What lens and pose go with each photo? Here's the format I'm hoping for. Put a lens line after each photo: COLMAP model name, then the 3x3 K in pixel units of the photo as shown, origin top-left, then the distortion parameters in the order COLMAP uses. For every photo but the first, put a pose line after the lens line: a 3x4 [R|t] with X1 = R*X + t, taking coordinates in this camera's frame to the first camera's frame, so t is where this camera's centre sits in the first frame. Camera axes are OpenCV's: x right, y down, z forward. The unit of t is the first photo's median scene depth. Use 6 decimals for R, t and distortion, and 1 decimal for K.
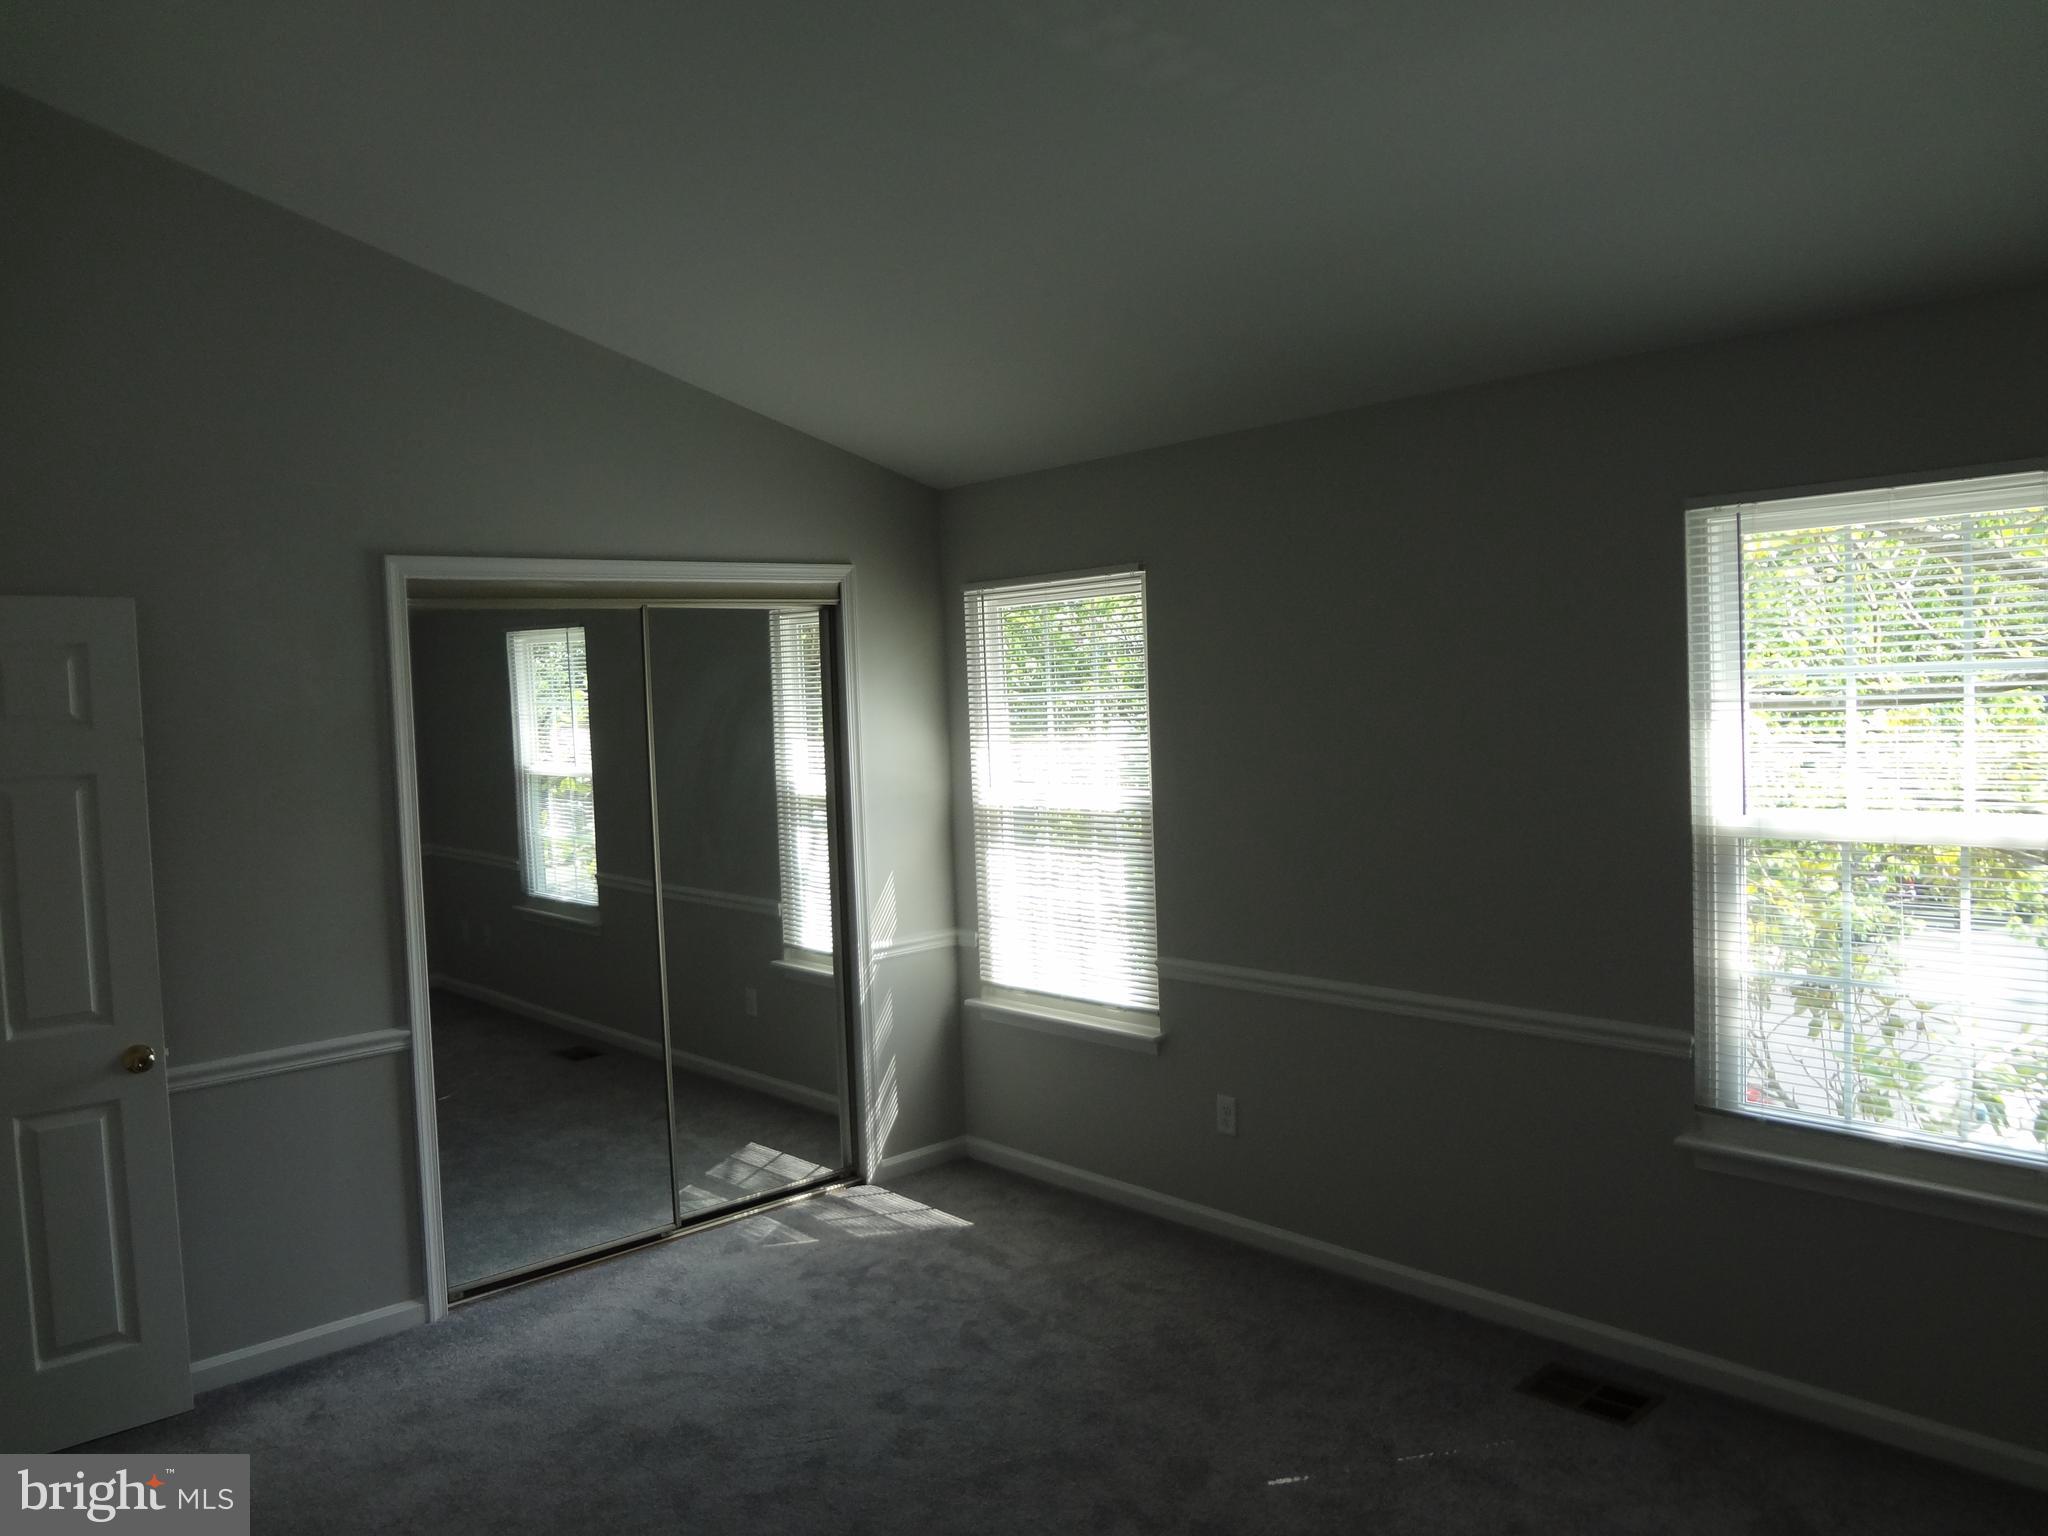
lens RADIAL K [[1519.1, 0, 1028.4], [0, 1519.1, 780.0], [0, 0, 1]] dist [-0.048068, 0.009794]
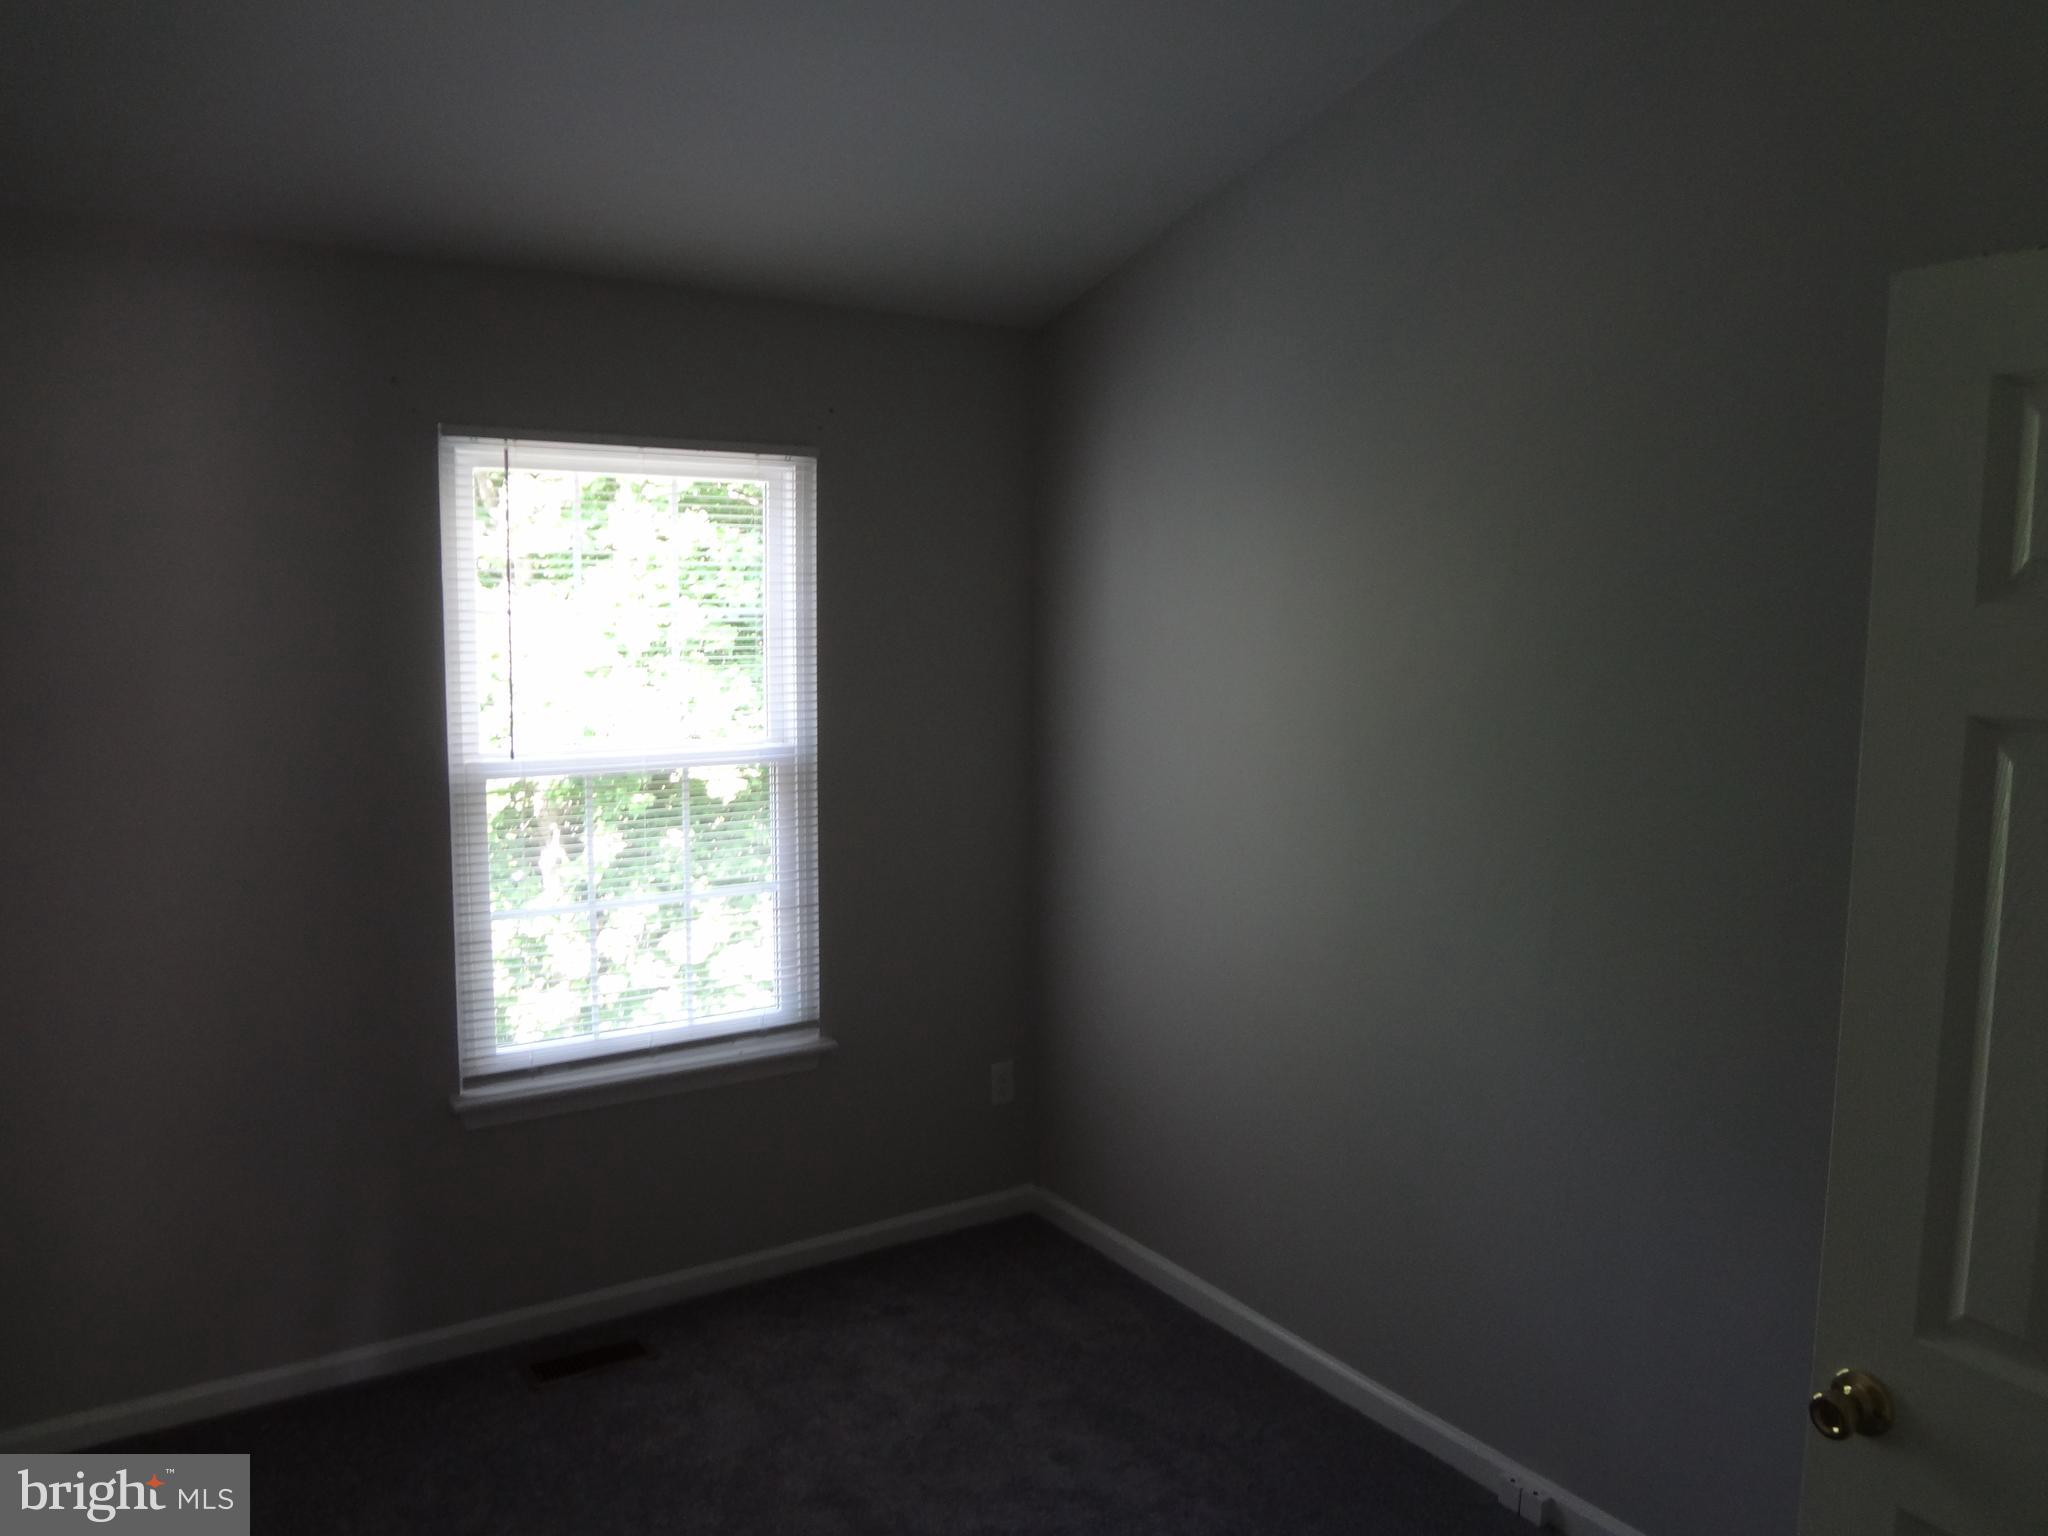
lens RADIAL K [[1519.1, 0, 1060.7], [0, 1519.1, 819.0], [0, 0, 1]] dist [-0.048068, 0.009794]
pose [[0.107651, -0.099295, 0.989218, -0.638853], [0.046264, 0.994422, 0.094783, -0.019290], [-0.993112, 0.035562, 0.111645, 0.726623]]
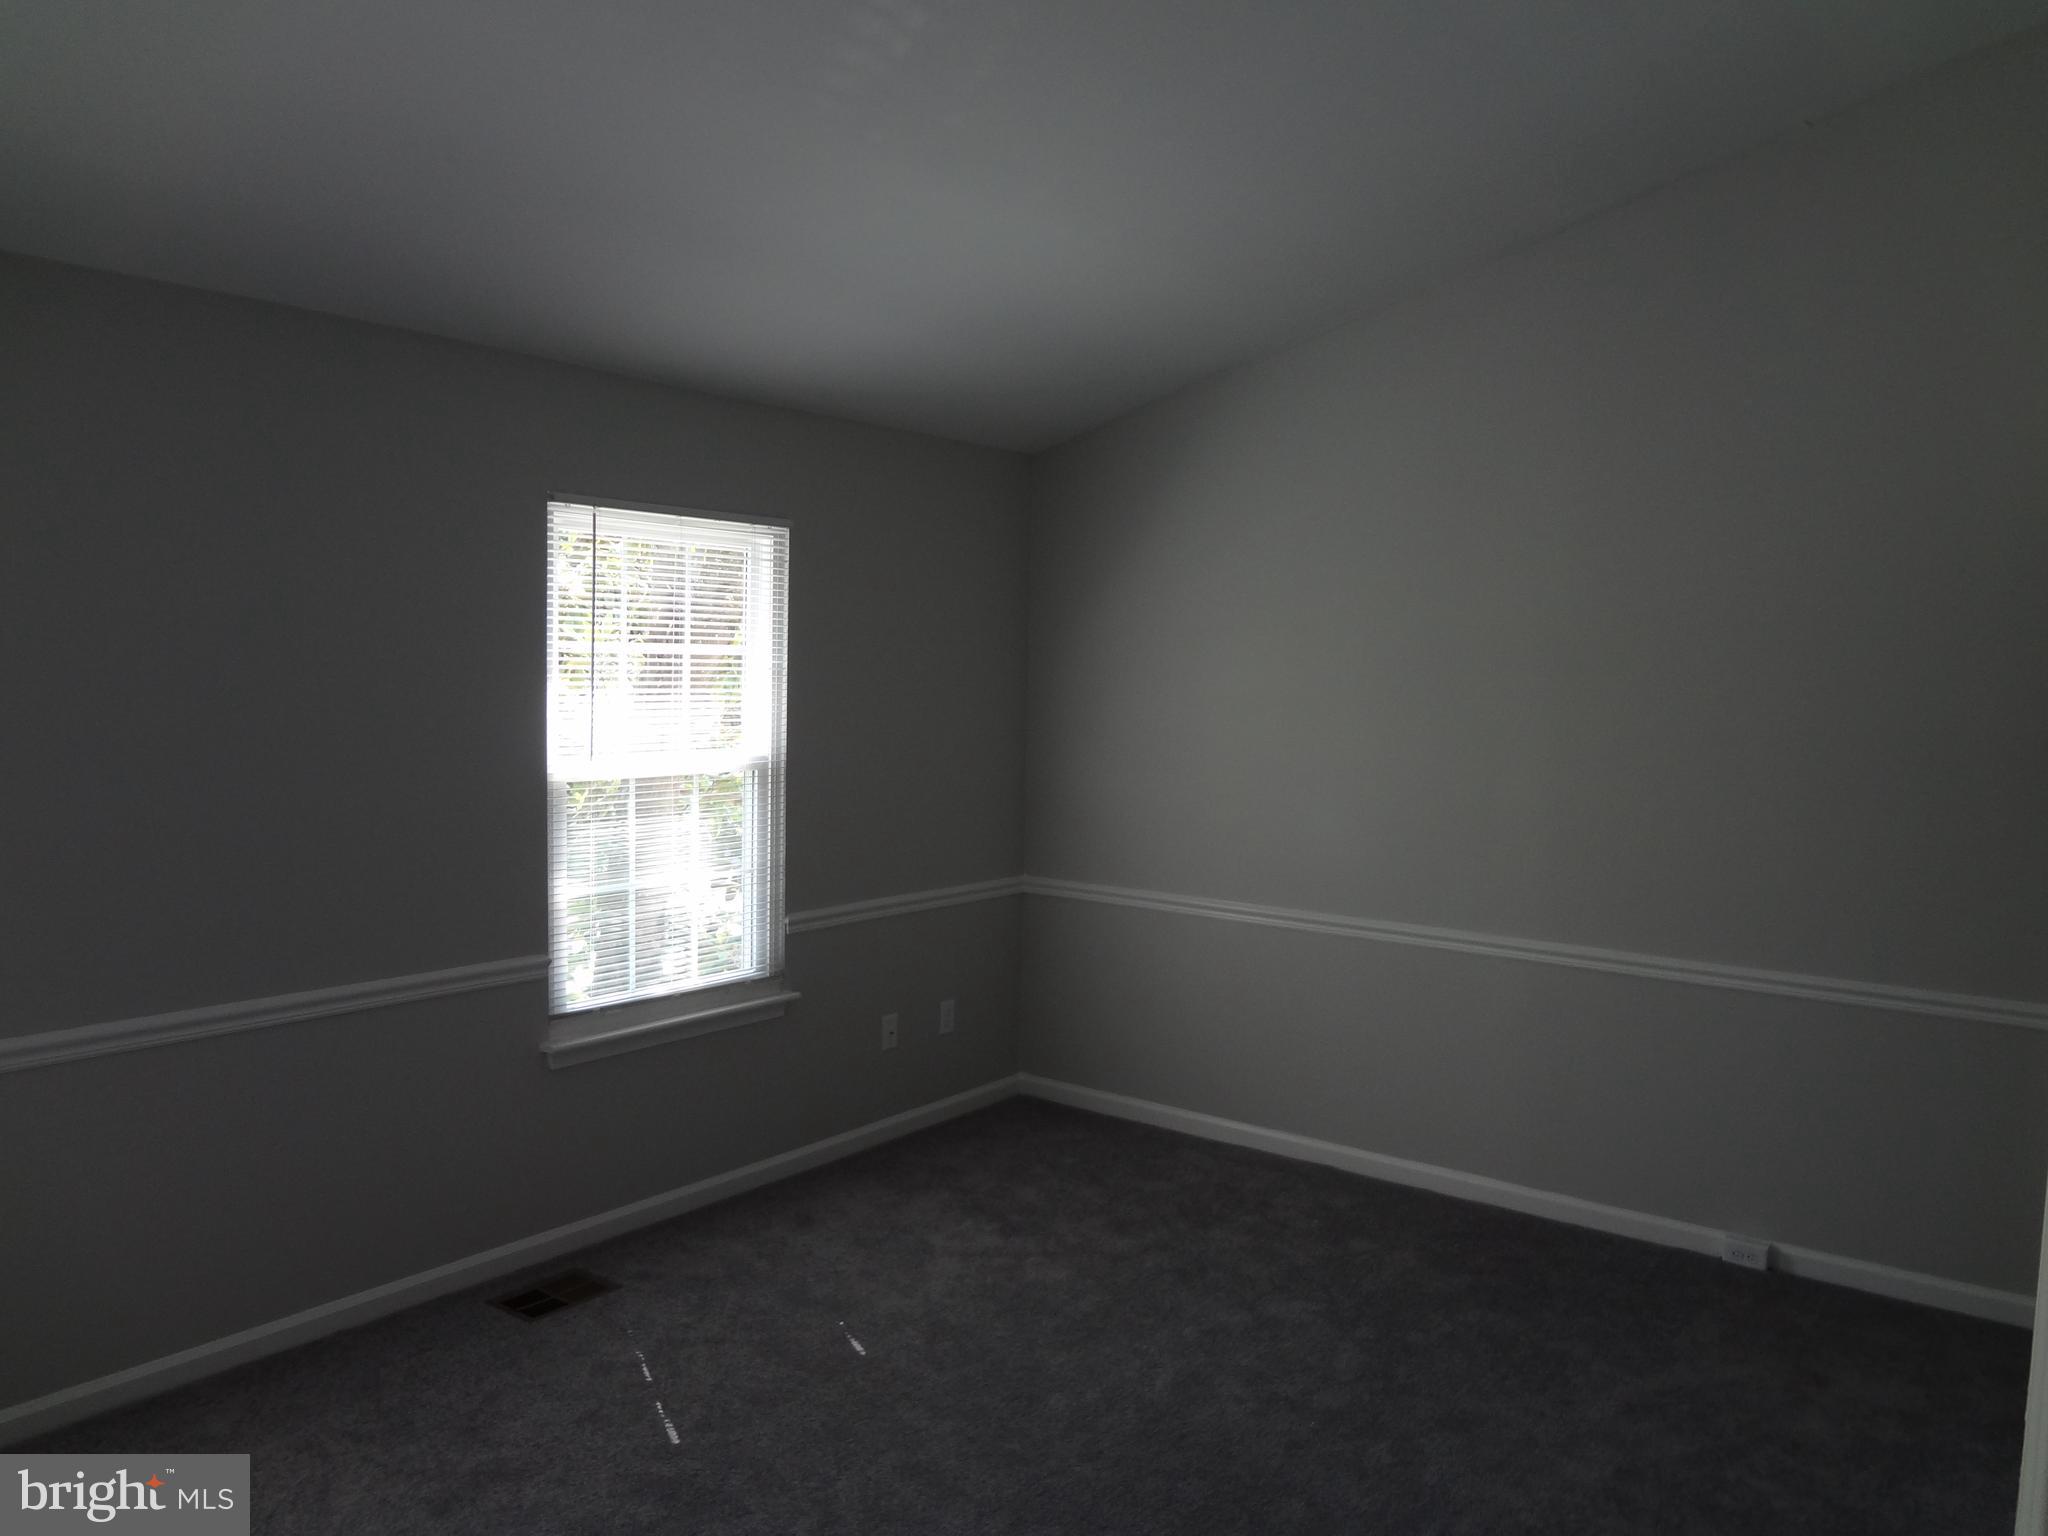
lens RADIAL K [[1519.1, 0, 1037.4], [0, 1519.1, 763.3], [0, 0, 1]] dist [-0.048068, 0.009794]
pose [[-0.213160, -0.040499, 0.976178, -0.853303], [0.033848, 0.998235, 0.048805, -0.025113], [-0.976431, 0.043444, -0.211413, 0.970106]]
